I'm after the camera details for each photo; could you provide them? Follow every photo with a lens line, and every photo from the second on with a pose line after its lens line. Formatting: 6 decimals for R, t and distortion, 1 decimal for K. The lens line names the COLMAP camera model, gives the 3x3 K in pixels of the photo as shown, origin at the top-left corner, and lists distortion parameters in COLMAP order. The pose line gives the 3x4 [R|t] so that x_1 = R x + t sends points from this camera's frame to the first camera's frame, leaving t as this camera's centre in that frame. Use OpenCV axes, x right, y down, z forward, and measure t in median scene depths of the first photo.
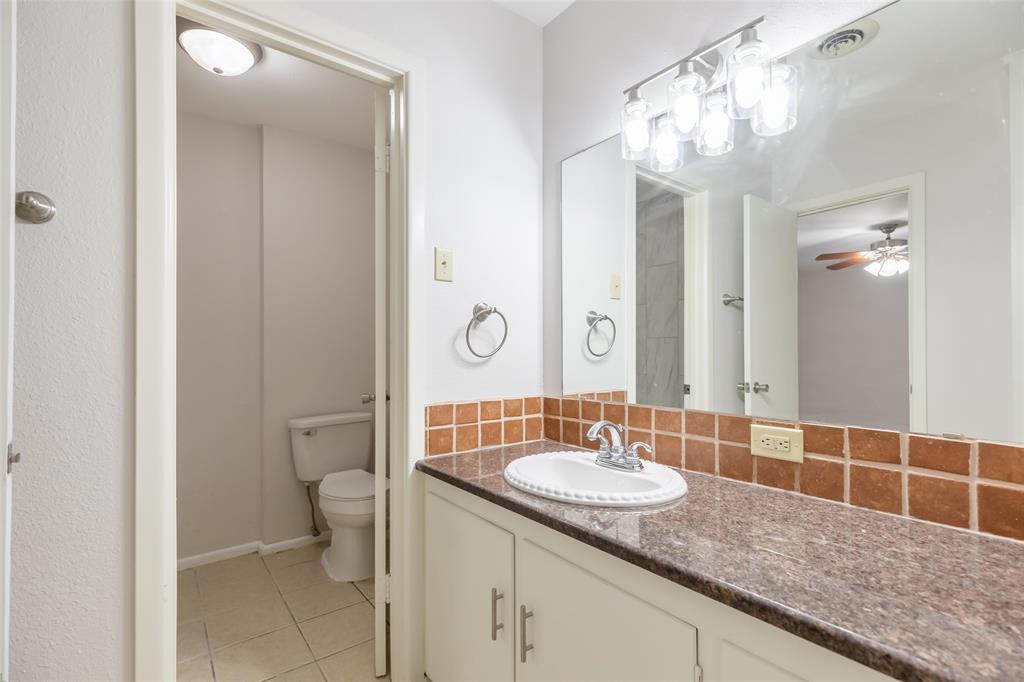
lens RADIAL K [[470.3, 0, 512.4], [0, 470.3, 343.8], [0, 0, 1]] dist [0.006202, -0.000465]
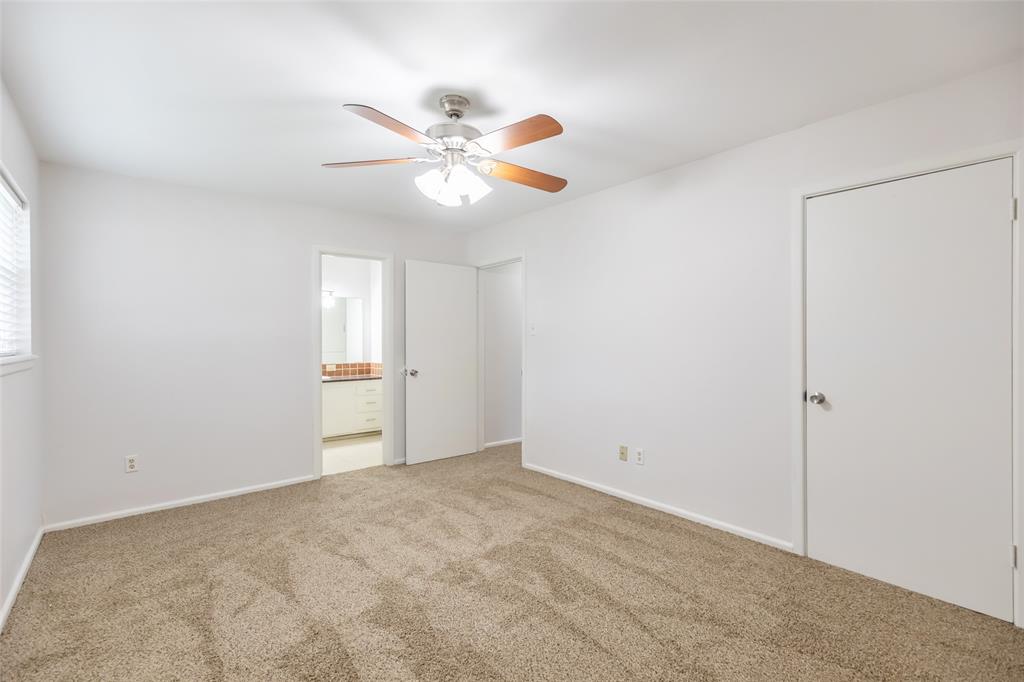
lens RADIAL K [[470.3, 0, 512.9], [0, 470.3, 345.1], [0, 0, 1]] dist [0.006202, -0.000465]
pose [[-0.032759, -0.004430, 0.999453, -5.340899], [-0.008016, 0.999959, 0.004169, -0.099252], [-0.999431, -0.007875, -0.032793, -0.982186]]
